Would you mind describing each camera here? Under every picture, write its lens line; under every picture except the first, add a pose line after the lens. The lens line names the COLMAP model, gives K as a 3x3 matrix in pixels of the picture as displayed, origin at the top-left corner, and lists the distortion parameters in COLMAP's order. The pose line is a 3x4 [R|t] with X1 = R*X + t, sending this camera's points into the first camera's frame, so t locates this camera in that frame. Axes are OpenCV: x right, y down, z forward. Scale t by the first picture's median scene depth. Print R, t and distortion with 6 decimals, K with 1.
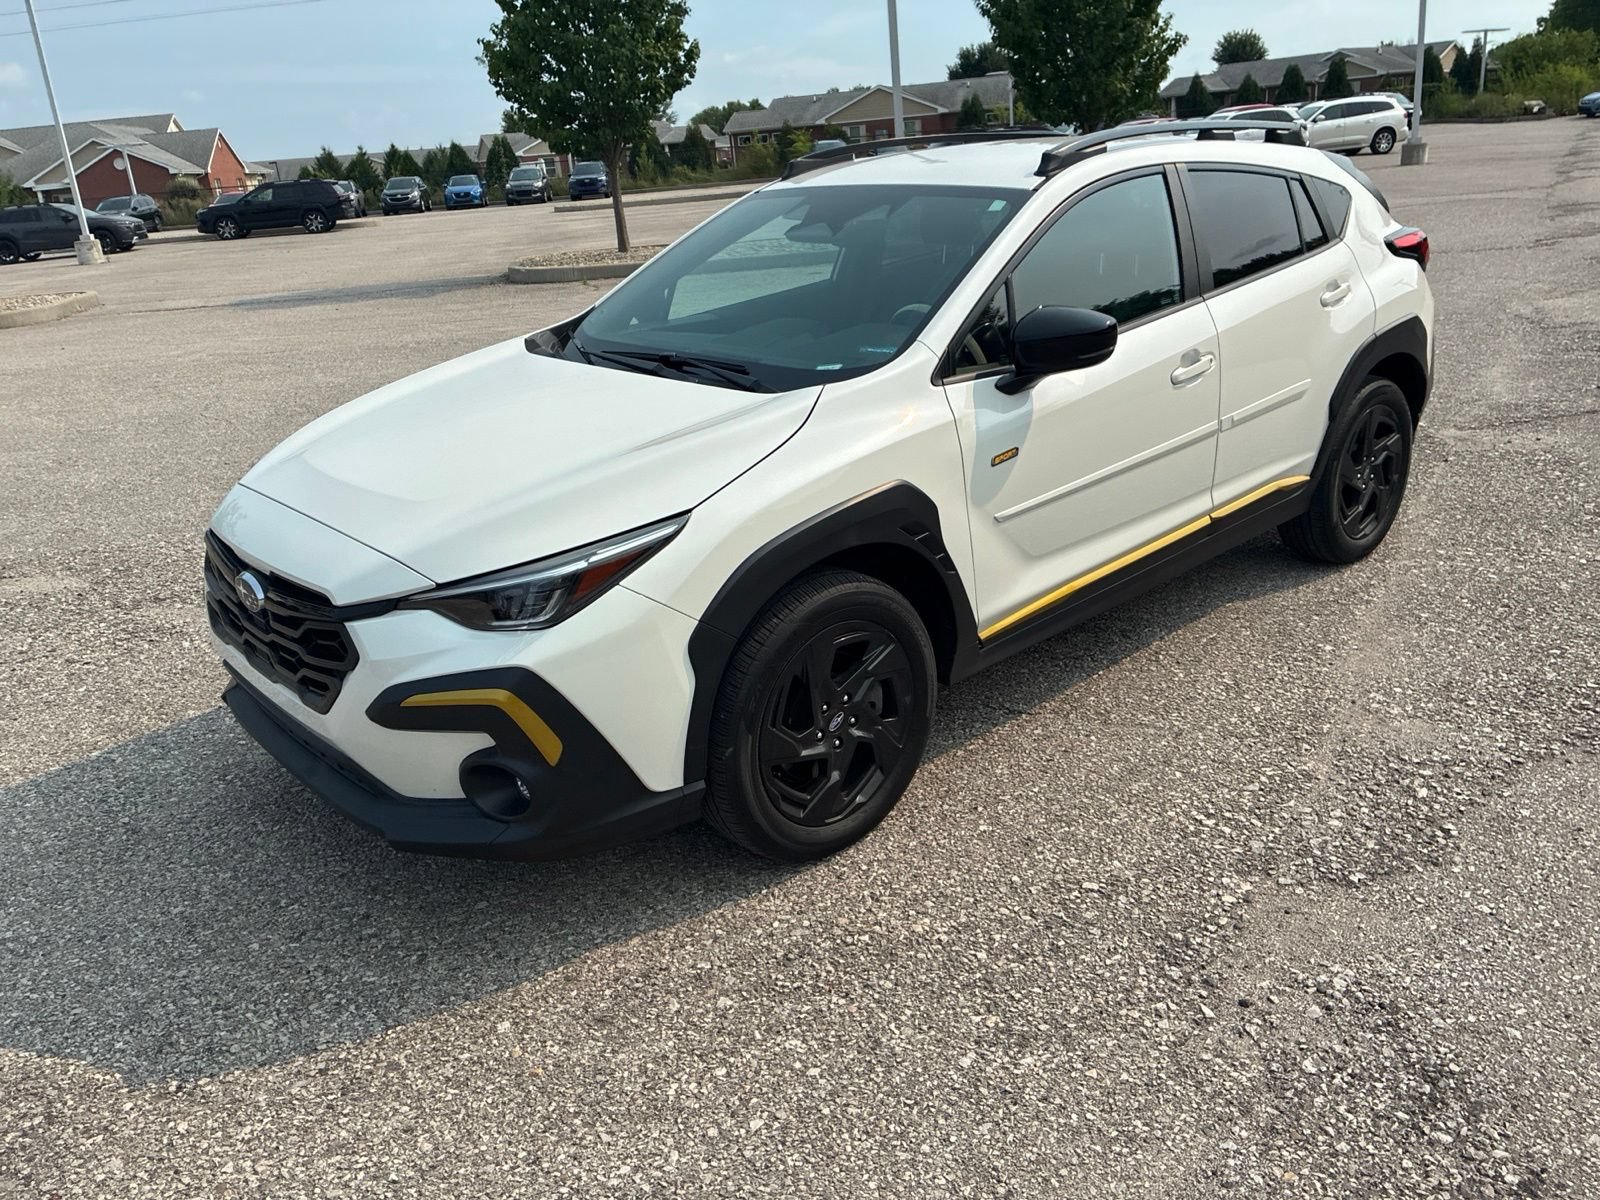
lens RADIAL K [[1203.7, 0, 820.6], [0, 1203.7, 595.6], [0, 0, 1]] dist [0.065384, -0.079735]
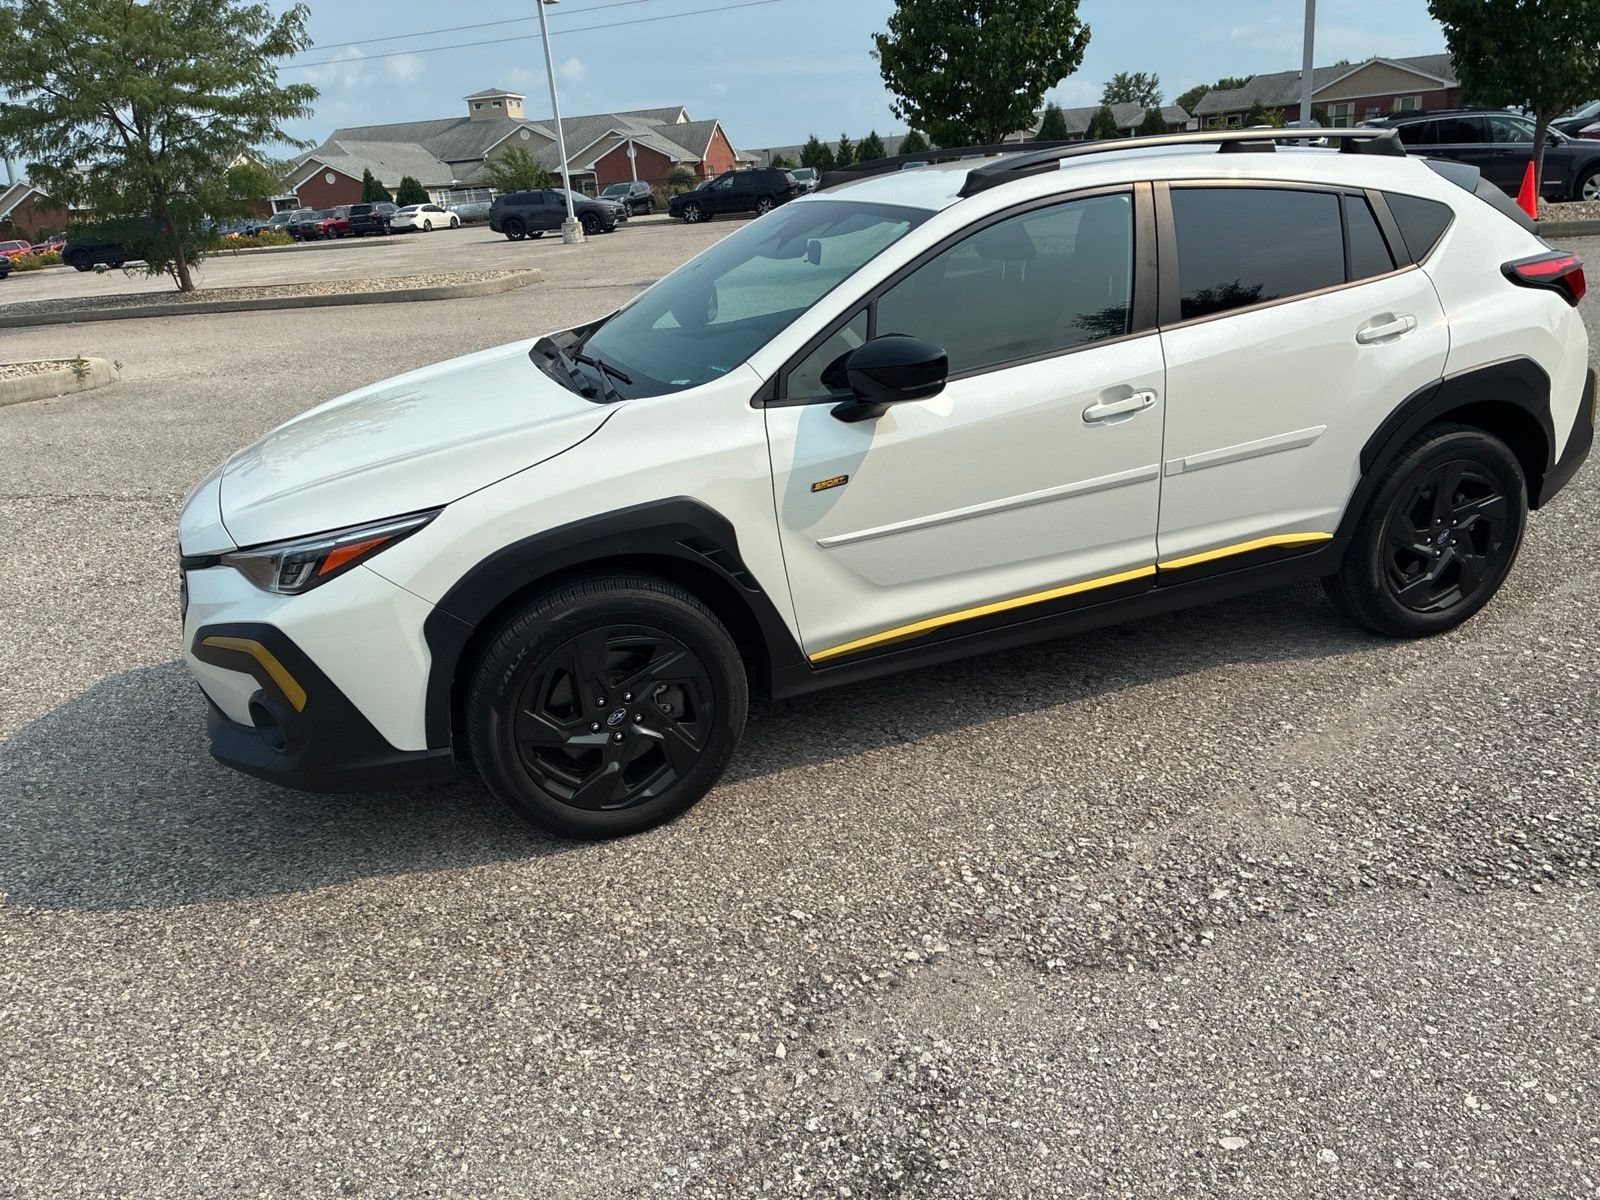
lens RADIAL K [[1197.0, 0, 818.8], [0, 1197.0, 627.4], [0, 0, 1]] dist [0.052966, -0.064681]
pose [[0.933532, 0.128980, -0.334487, 0.492139], [-0.116545, 0.991544, 0.057074, -0.051676], [0.339020, -0.014297, 0.940670, 0.059586]]
